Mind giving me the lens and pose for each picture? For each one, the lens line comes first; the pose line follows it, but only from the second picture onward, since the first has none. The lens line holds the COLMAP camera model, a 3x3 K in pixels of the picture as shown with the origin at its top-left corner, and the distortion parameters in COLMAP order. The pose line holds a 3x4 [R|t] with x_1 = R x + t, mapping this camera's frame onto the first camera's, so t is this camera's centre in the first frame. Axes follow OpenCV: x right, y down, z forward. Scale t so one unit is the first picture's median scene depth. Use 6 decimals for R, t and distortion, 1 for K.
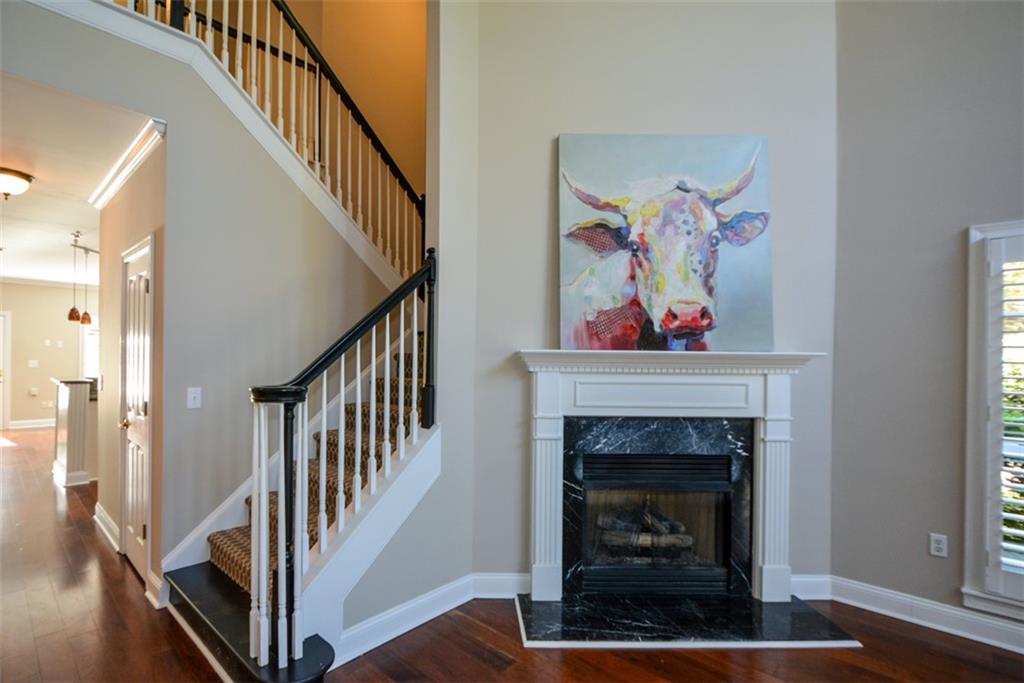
lens RADIAL K [[499.7, 0, 512.3], [0, 499.7, 348.9], [0, 0, 1]] dist [0.000264, -0.002597]
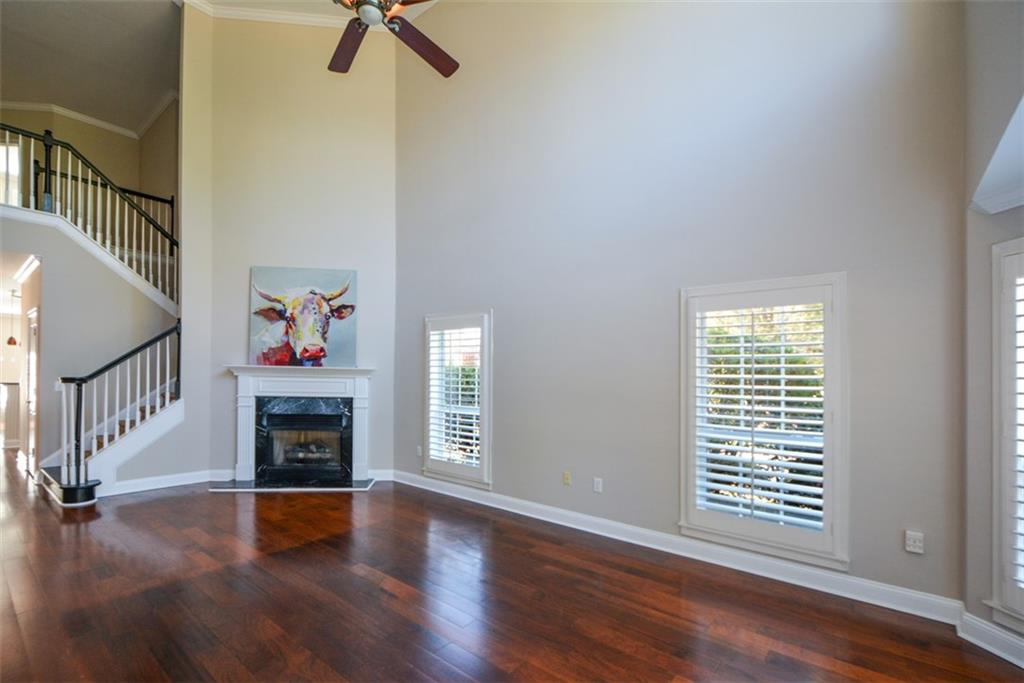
lens RADIAL K [[451.0, 0, 577.1], [0, 451.0, 371.4], [0, 0, 1]] dist [0.002725, -0.004417]
pose [[0.990462, 0.009340, 0.137471, 1.226034], [-0.010155, 0.999935, 0.005223, 0.002487], [-0.137413, -0.006569, 0.990492, -1.135001]]
